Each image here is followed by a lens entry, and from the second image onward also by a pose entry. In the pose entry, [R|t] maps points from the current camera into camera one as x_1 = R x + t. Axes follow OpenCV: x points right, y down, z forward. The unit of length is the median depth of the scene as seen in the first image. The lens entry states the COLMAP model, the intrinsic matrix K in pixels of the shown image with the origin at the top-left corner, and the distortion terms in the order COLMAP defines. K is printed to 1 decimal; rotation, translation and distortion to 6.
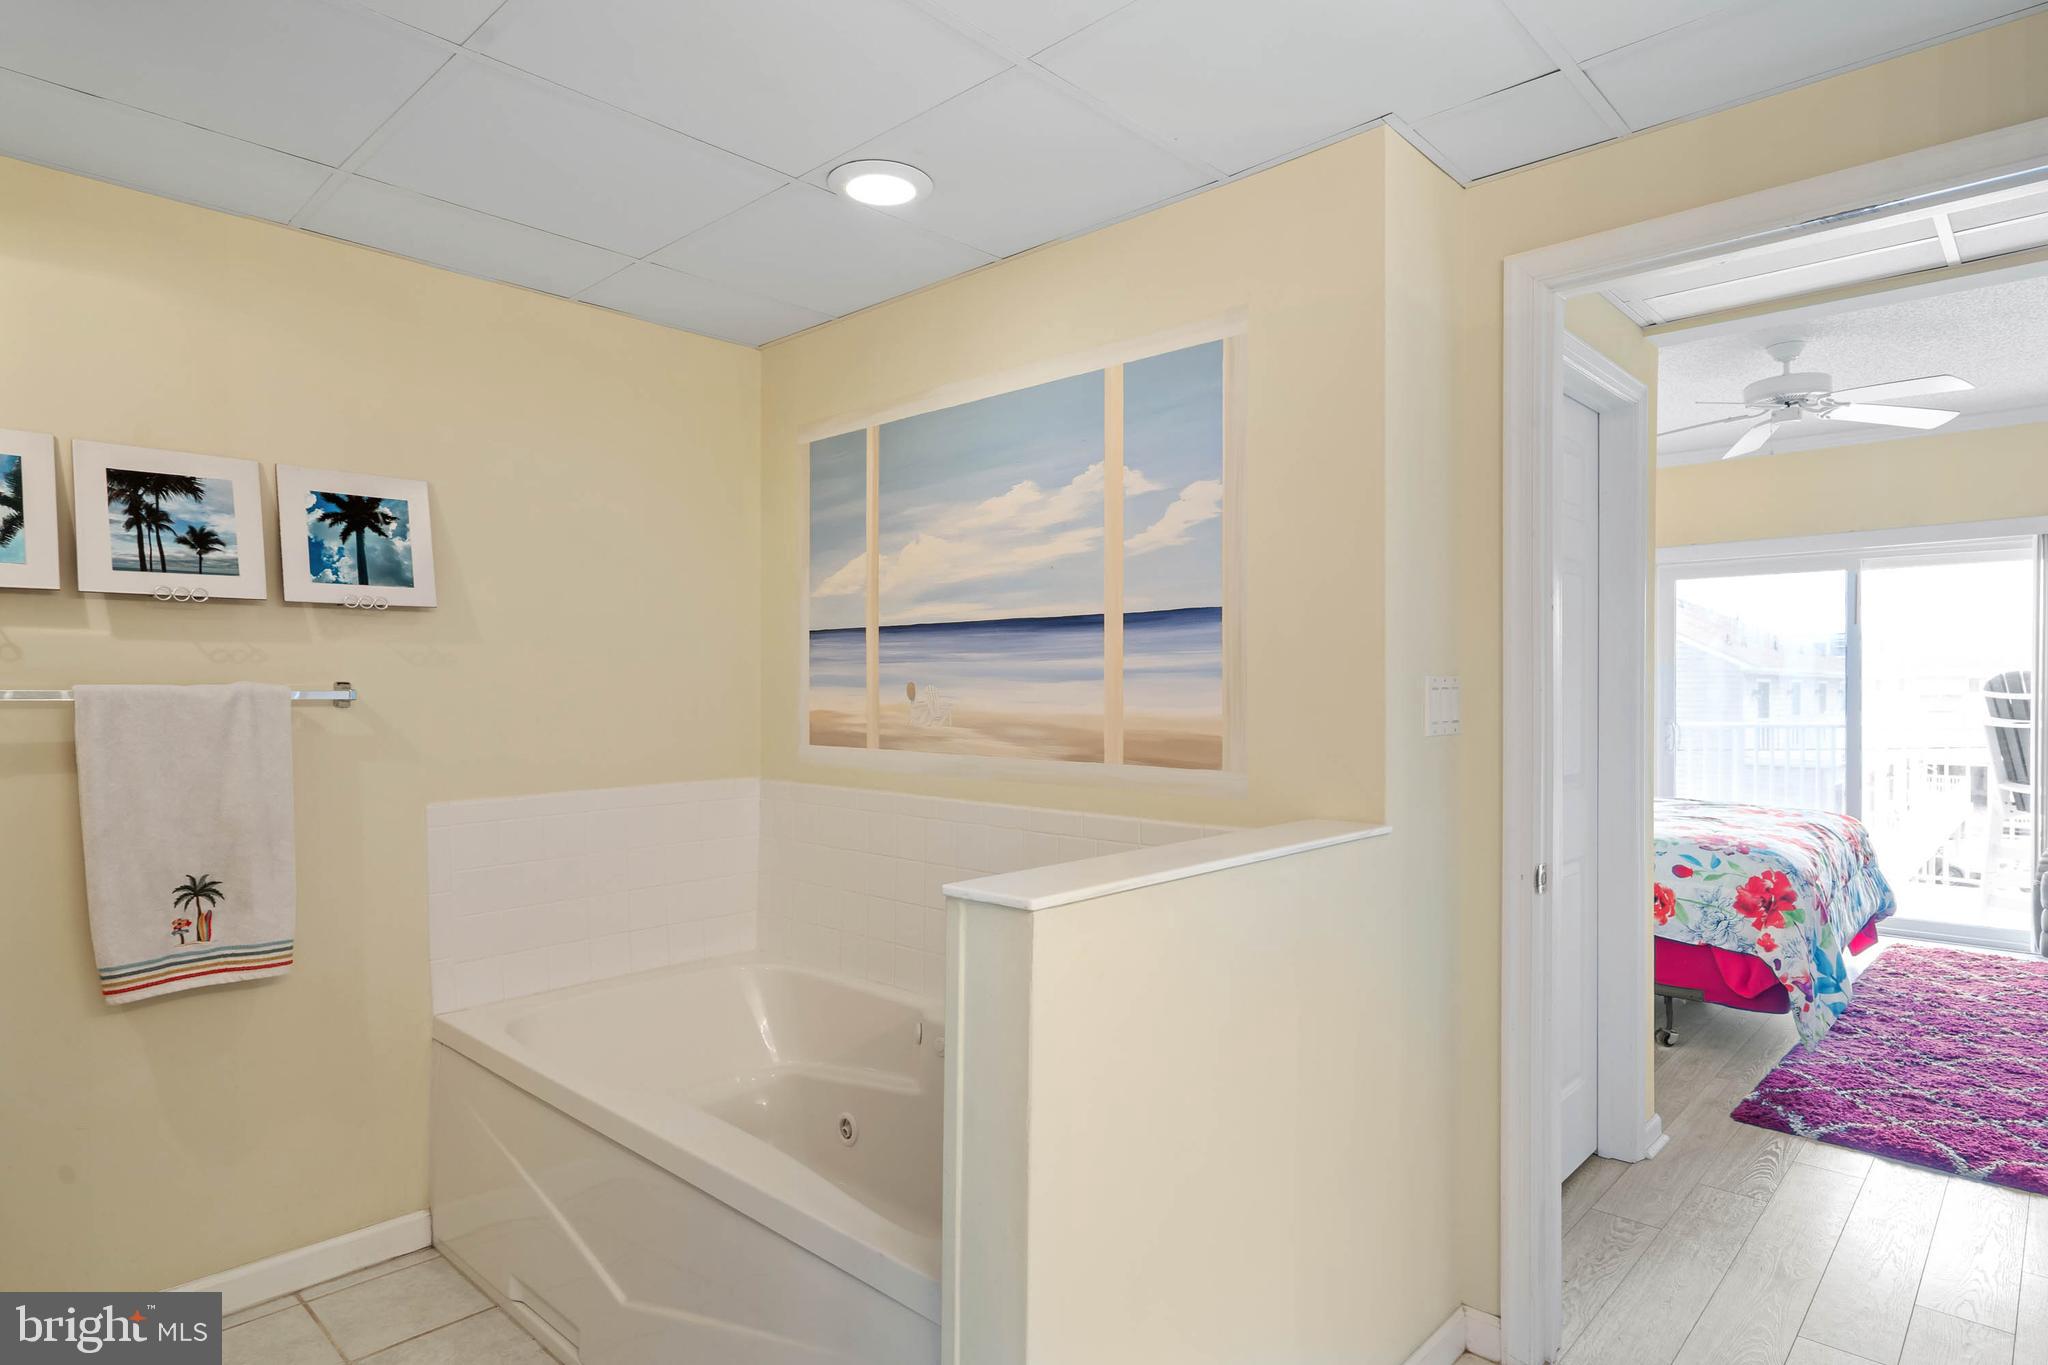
lens RADIAL K [[1101.4, 0, 1024.0], [0, 1101.4, 682.5], [0, 0, 1]] dist [0.007891, -0.000788]
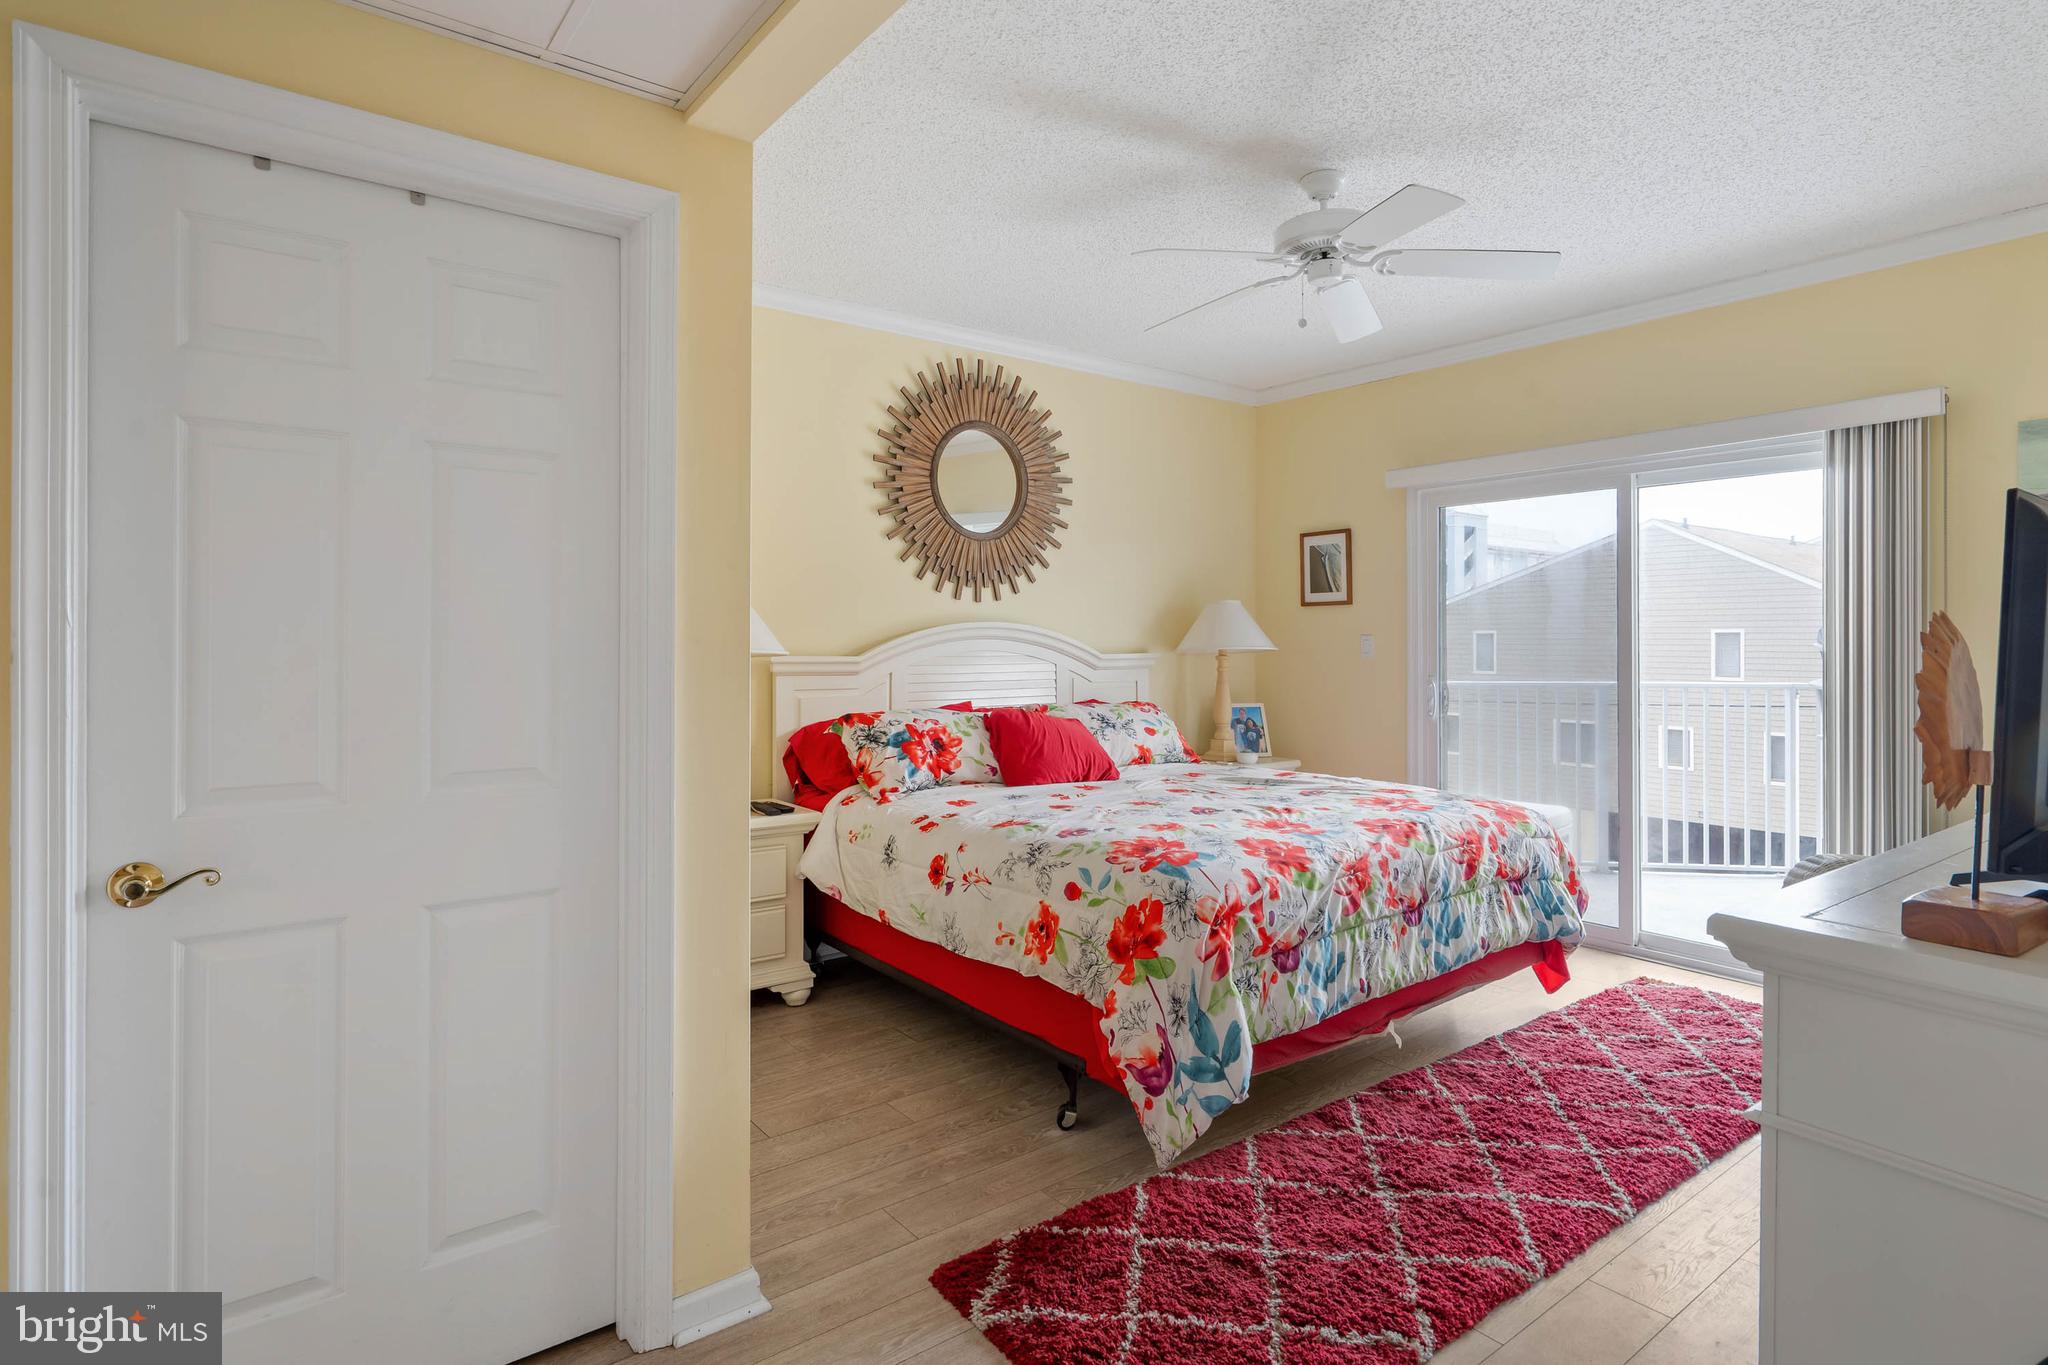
lens RADIAL K [[1051.3, 0, 1019.8], [0, 1051.3, 634.0], [0, 0, 1]] dist [-0.000617, -0.000190]
pose [[0.989055, 0.004423, -0.147481, 0.698222], [-0.003911, 0.999985, 0.003764, -0.000021], [0.147495, -0.003146, 0.989058, 0.331068]]
